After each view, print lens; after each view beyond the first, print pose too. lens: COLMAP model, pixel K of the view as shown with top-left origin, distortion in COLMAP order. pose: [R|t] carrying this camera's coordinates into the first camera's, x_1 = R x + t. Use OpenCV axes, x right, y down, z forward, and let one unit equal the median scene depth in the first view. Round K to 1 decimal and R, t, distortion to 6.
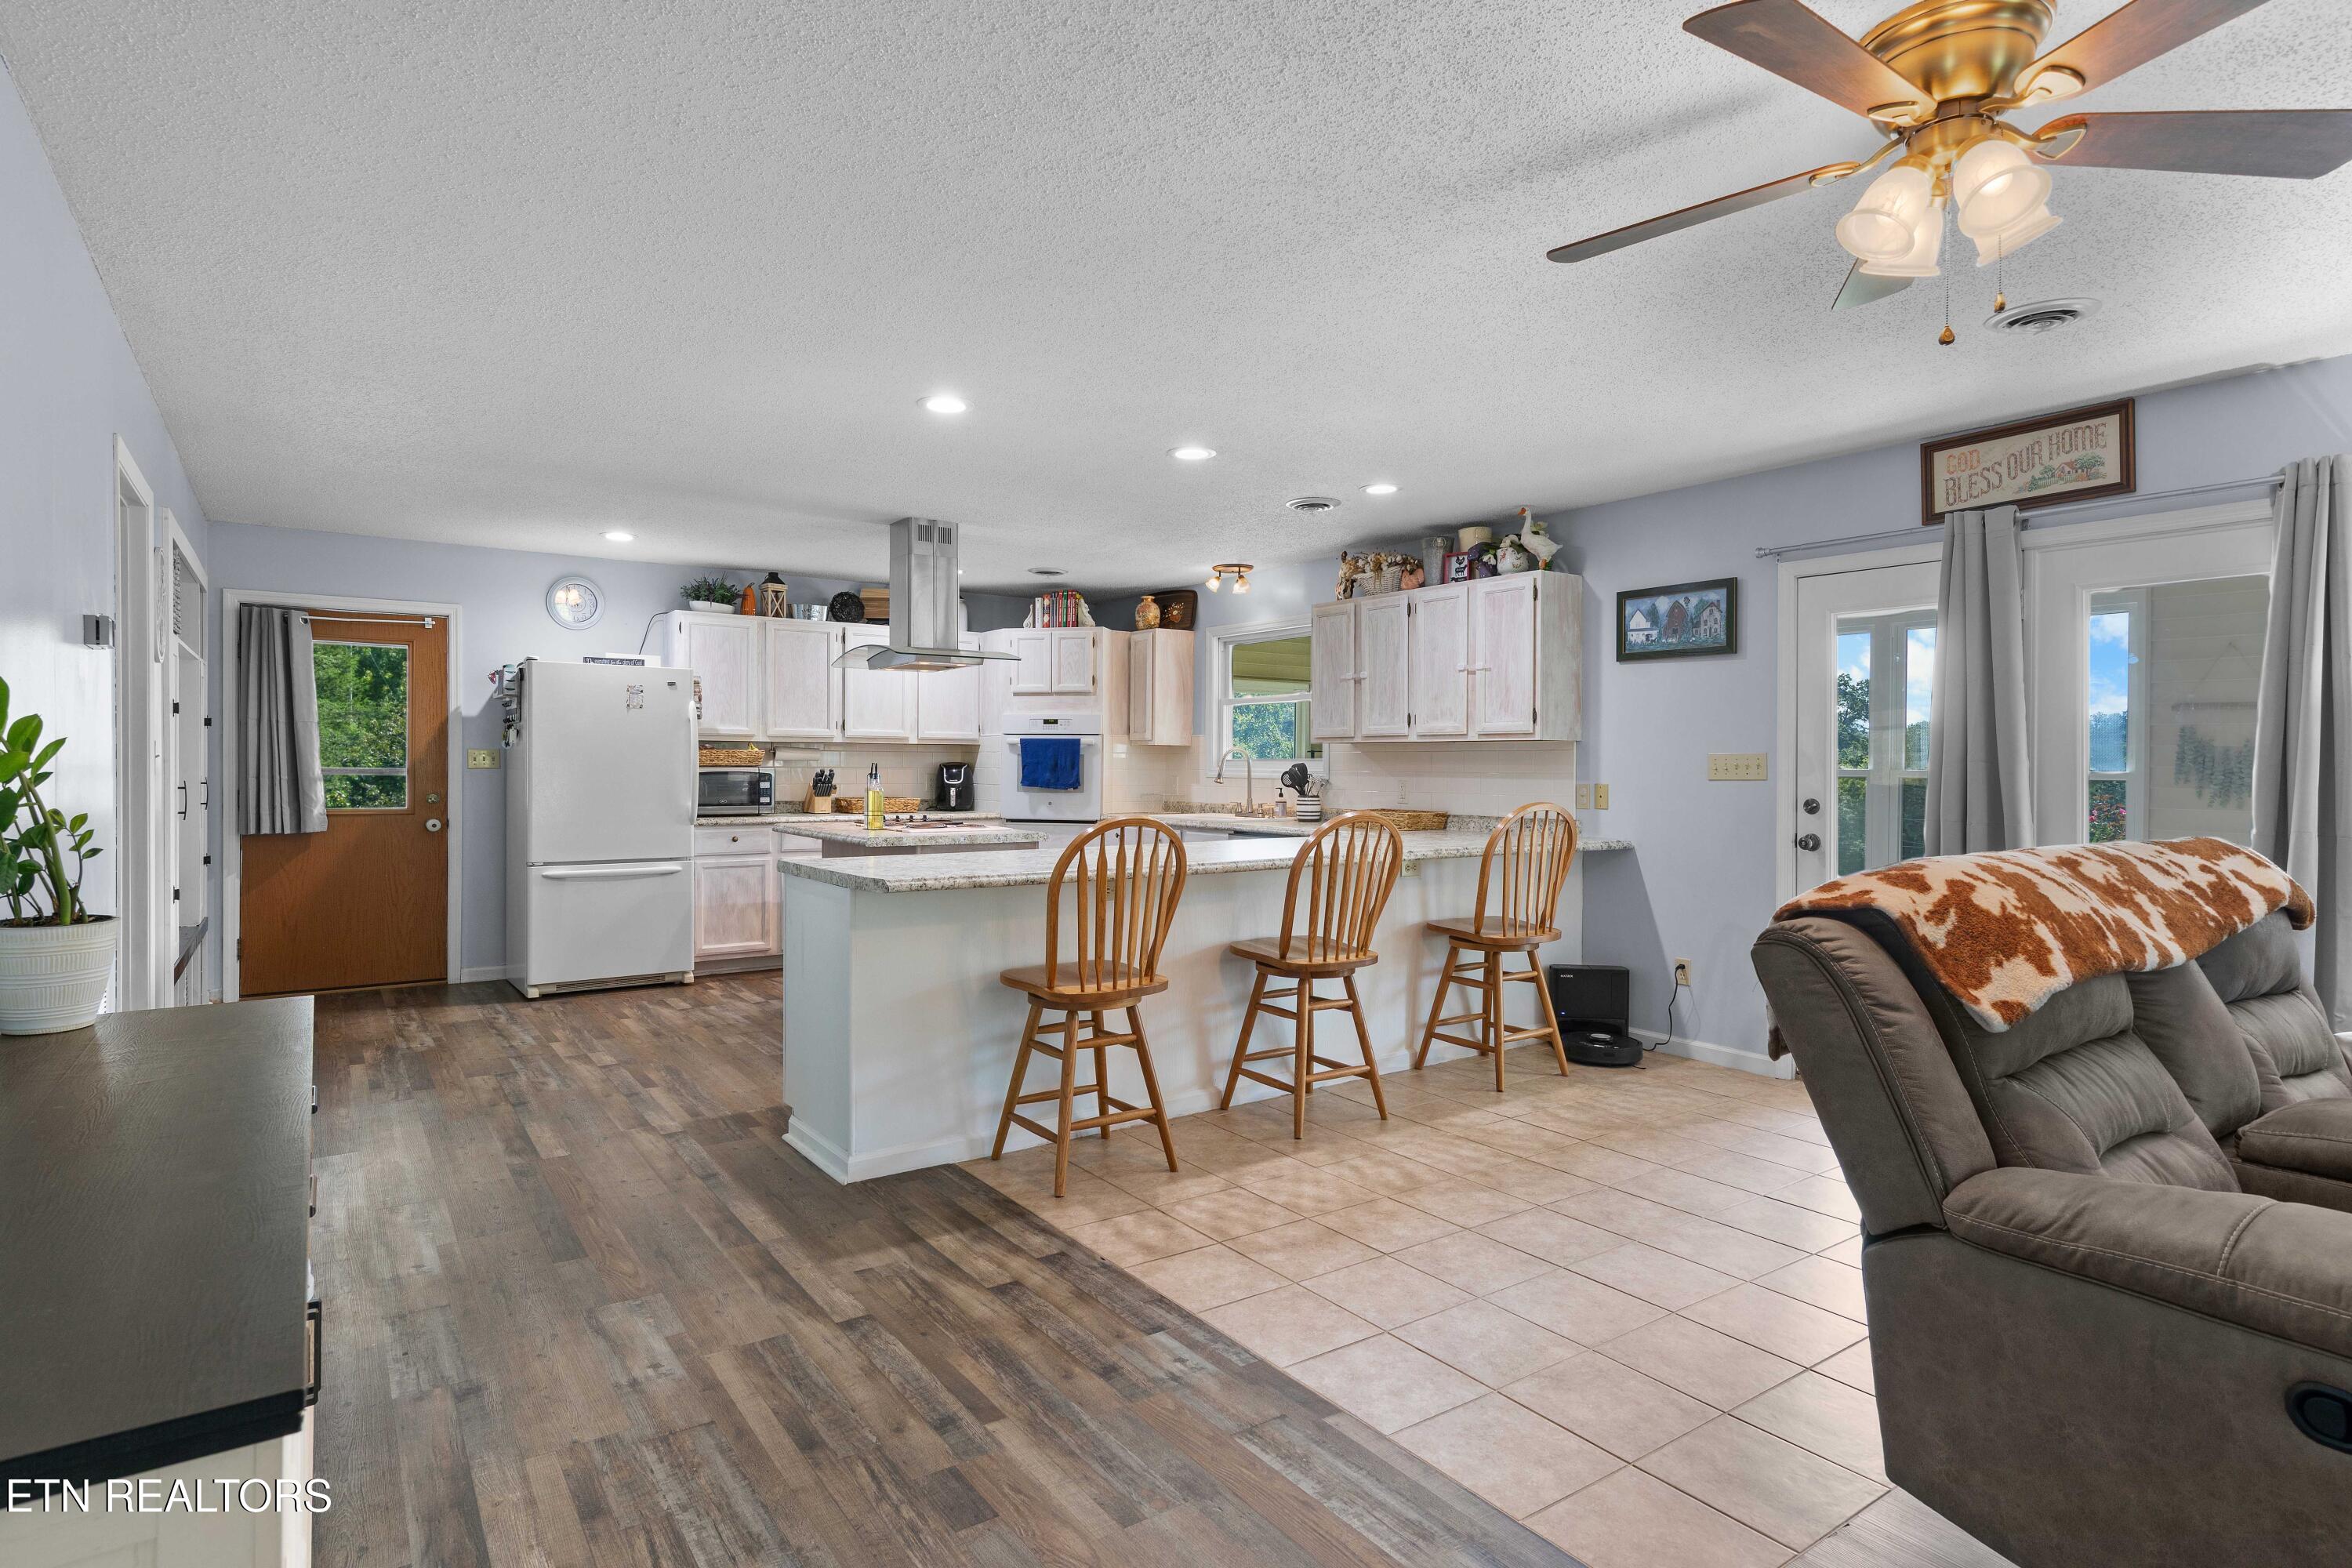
lens RADIAL K [[1224.4, 0, 1172.3], [0, 1224.4, 771.1], [0, 0, 1]] dist [0.005328, 0.000212]
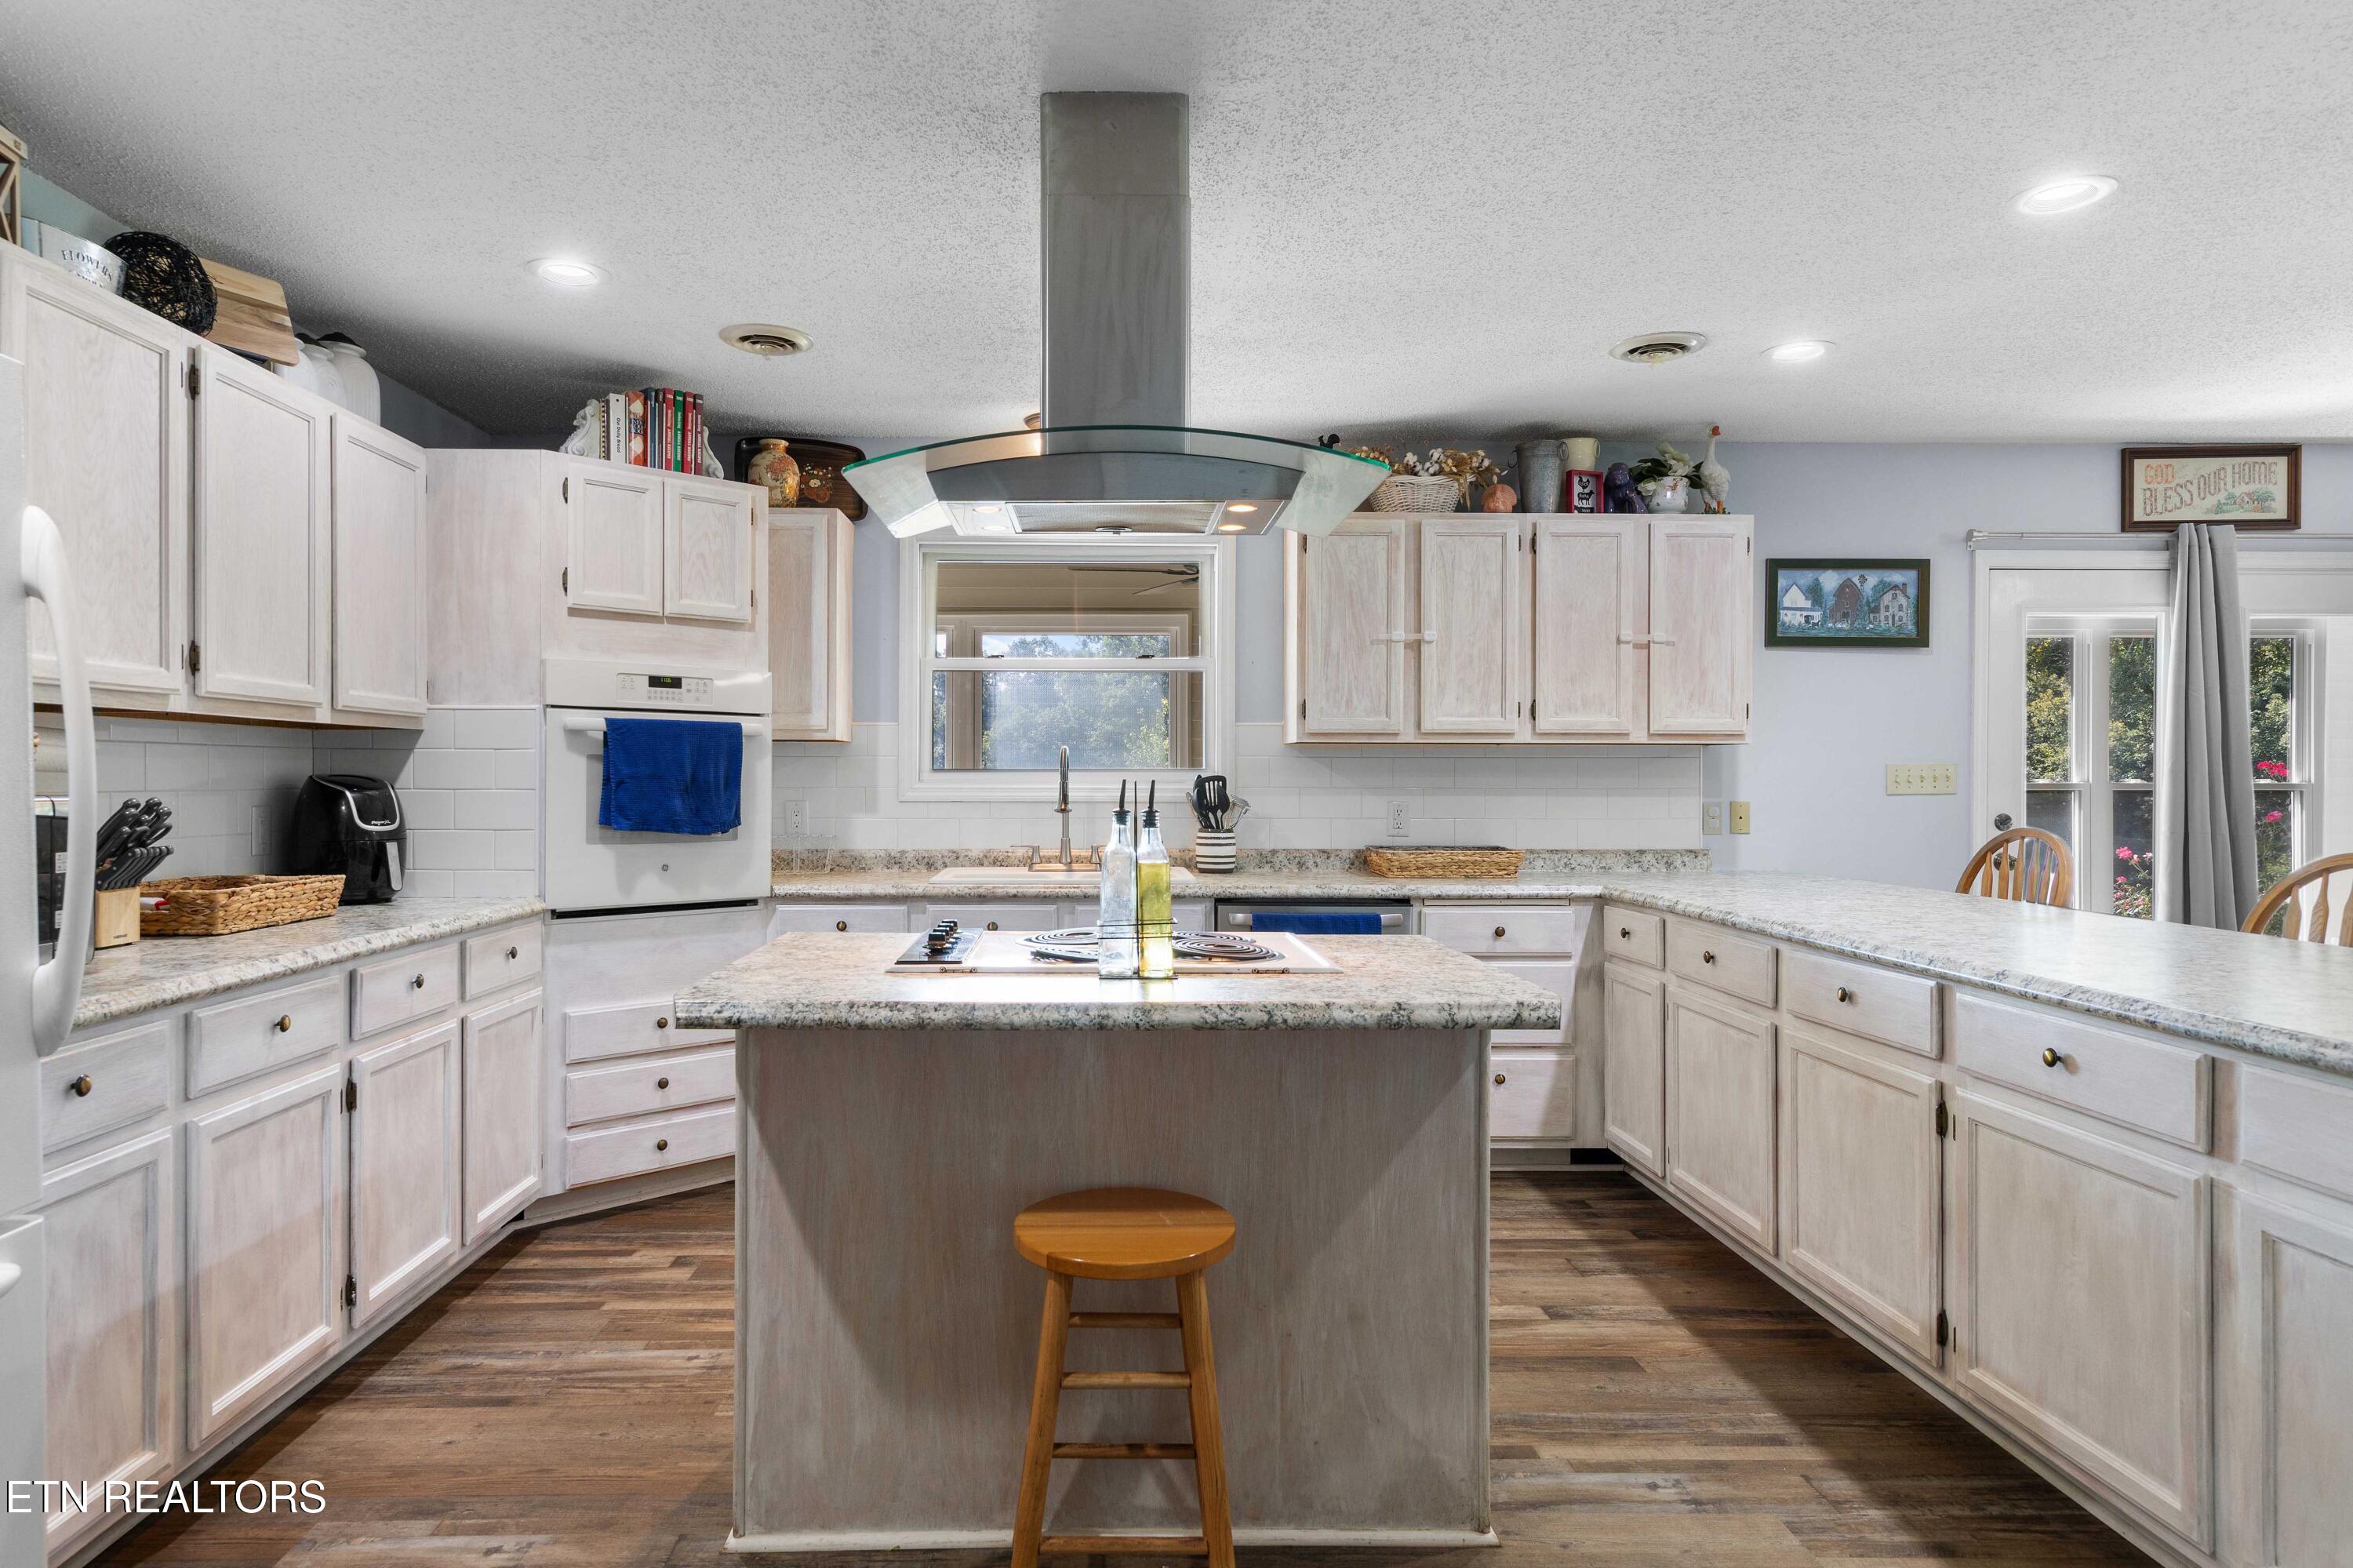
lens RADIAL K [[1364.3, 0, 1112.0], [0, 1364.3, 777.4], [0, 0, 1]] dist [0.008287, -0.000462]
pose [[0.560021, -0.004049, 0.828469, -0.491546], [0.005602, 0.999984, 0.001100, -0.006768], [-0.828460, 0.004025, 0.560034, 0.698338]]
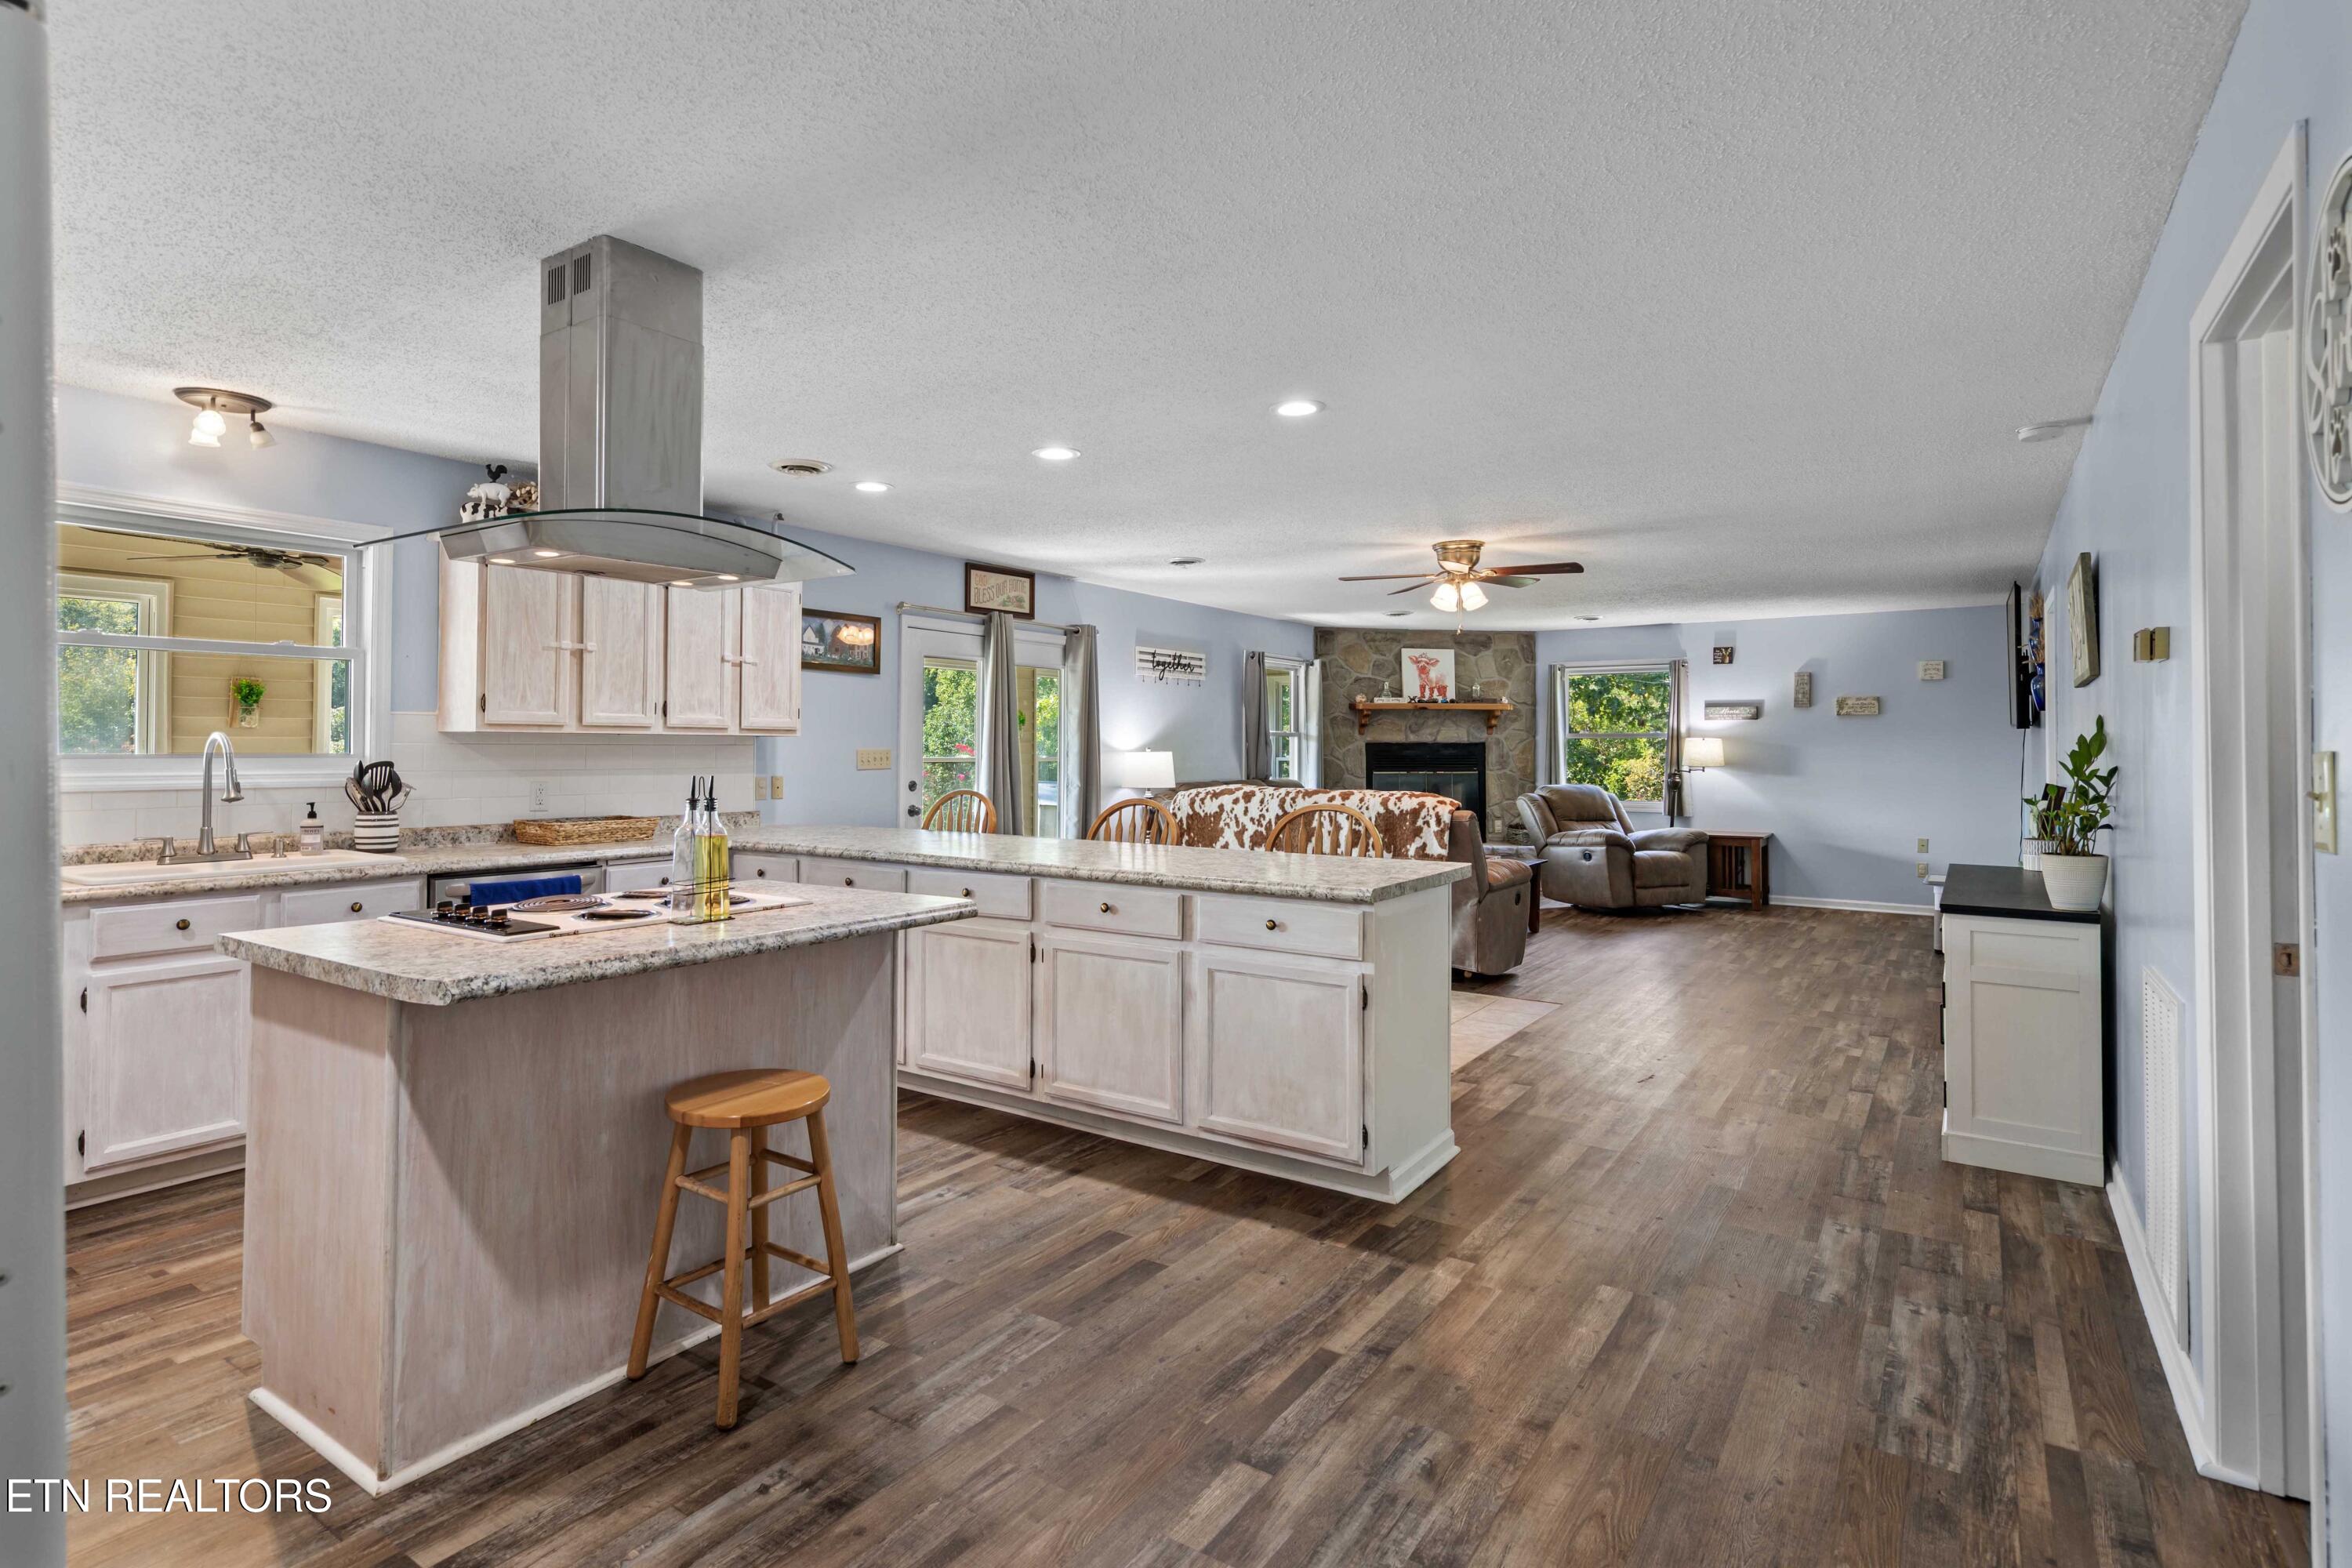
lens RADIAL K [[1180.0, 0, 1127.7], [0, 1180.0, 728.9], [0, 0, 1]] dist [0.008342, -0.001023]
pose [[-0.336402, 0.010061, 0.941665, -0.628191], [0.000423, 0.999944, -0.010532, -0.017241], [-0.941718, -0.003145, -0.336388, 0.877721]]
